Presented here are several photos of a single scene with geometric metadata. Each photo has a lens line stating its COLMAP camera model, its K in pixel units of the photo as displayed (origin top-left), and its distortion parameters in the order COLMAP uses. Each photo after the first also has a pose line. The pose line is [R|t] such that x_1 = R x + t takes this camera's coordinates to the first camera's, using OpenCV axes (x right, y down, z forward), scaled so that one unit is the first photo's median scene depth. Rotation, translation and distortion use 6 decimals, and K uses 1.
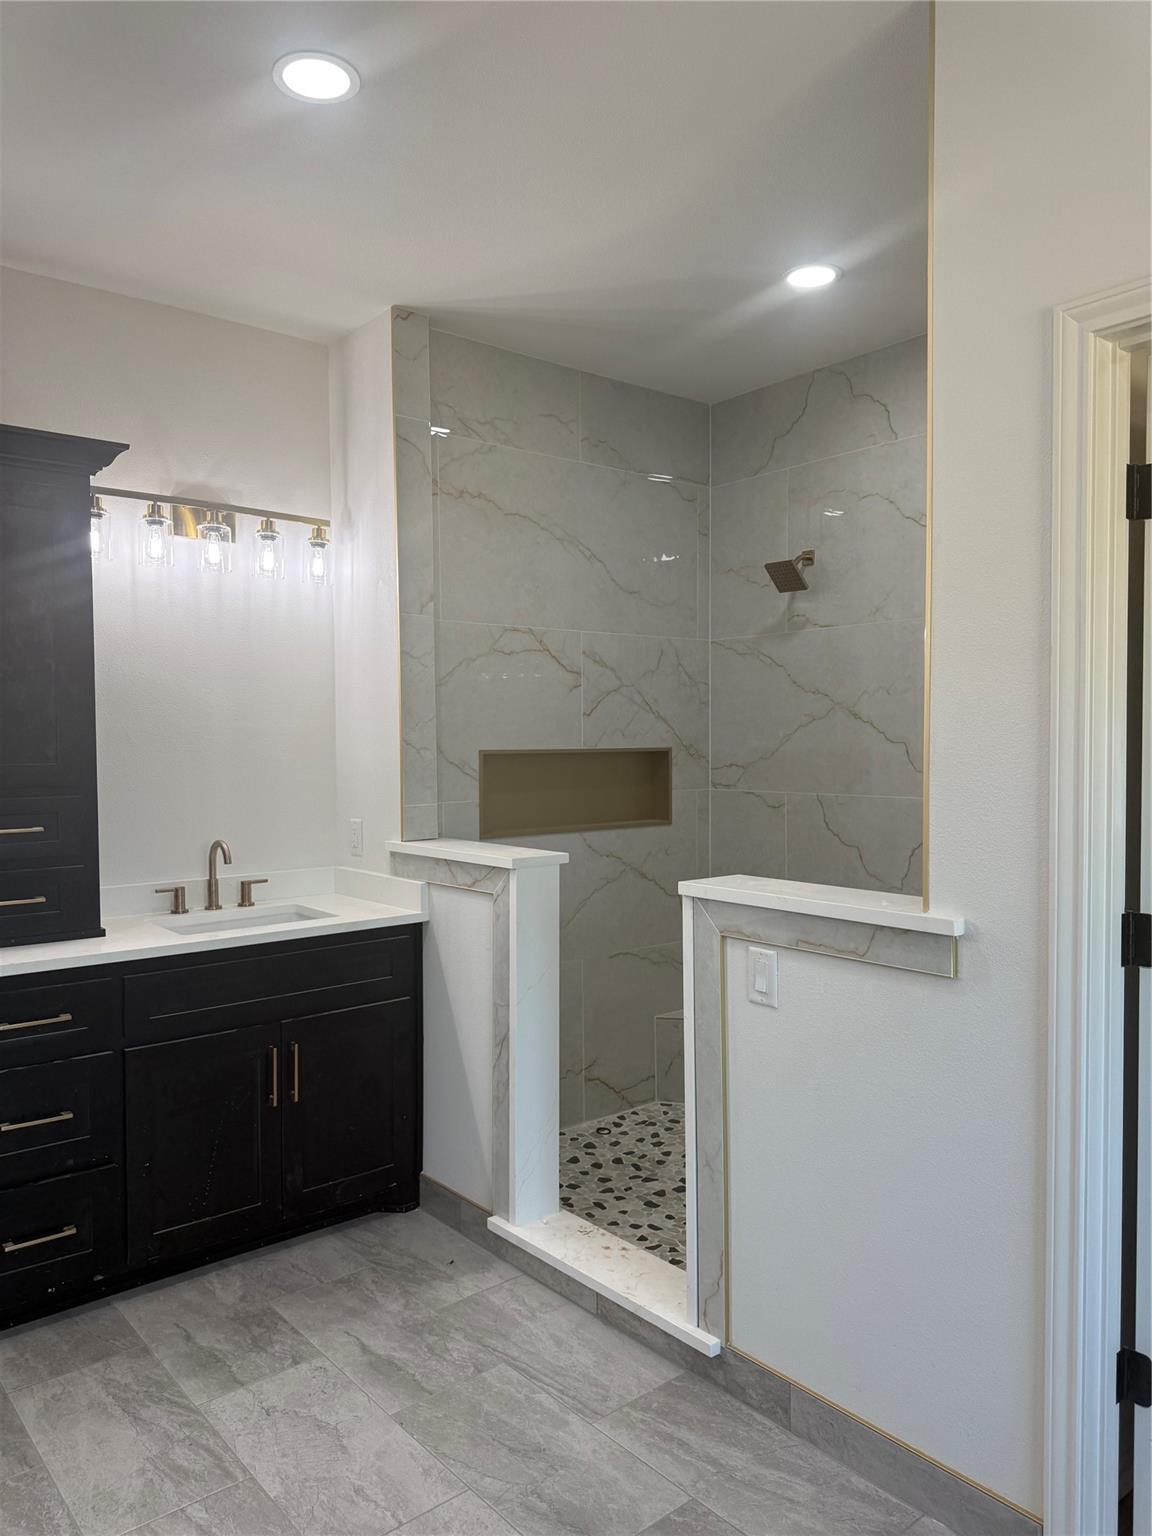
lens RADIAL K [[1091.6, 0, 569.0], [0, 1091.6, 774.9], [0, 0, 1]] dist [0.114670, -0.063756]
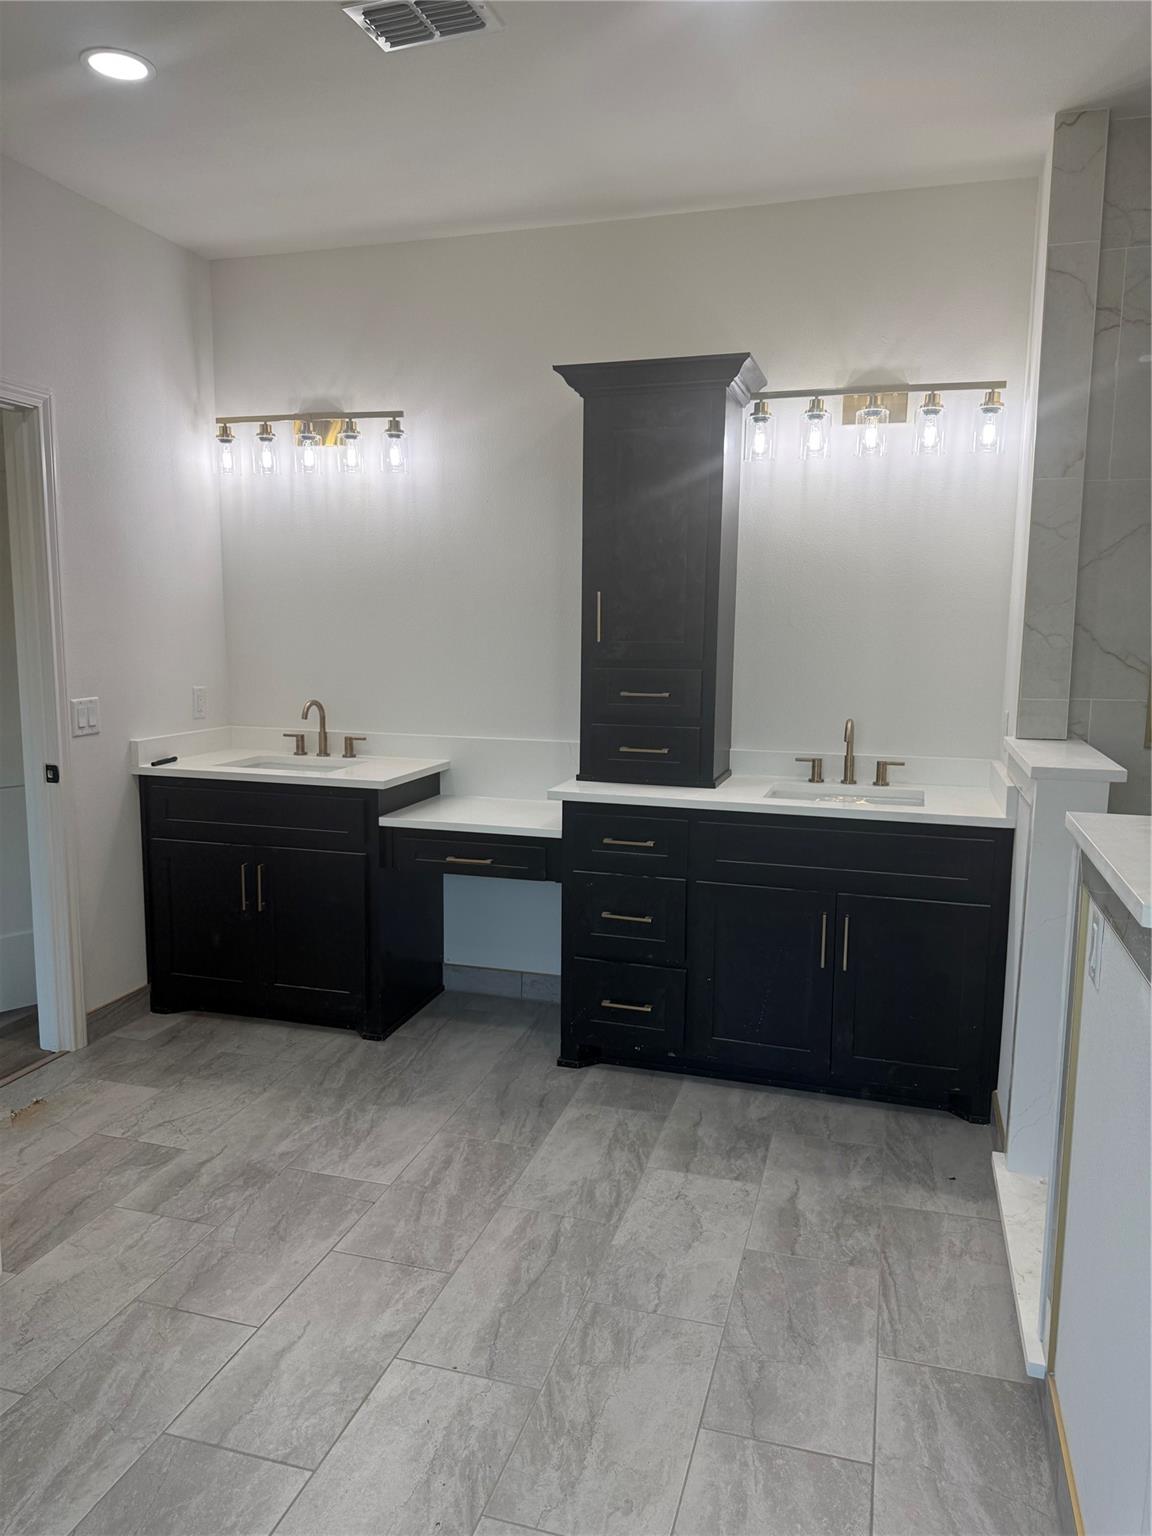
lens RADIAL K [[1099.9, 0, 576.0], [0, 1099.9, 768.0], [0, 0, 1]] dist [-0.005763, 0.042851]
pose [[0.568208, 0.124731, -0.813377, 0.479241], [-0.034711, 0.991199, 0.127751, -0.023116], [0.822153, -0.044356, 0.567537, 0.235875]]
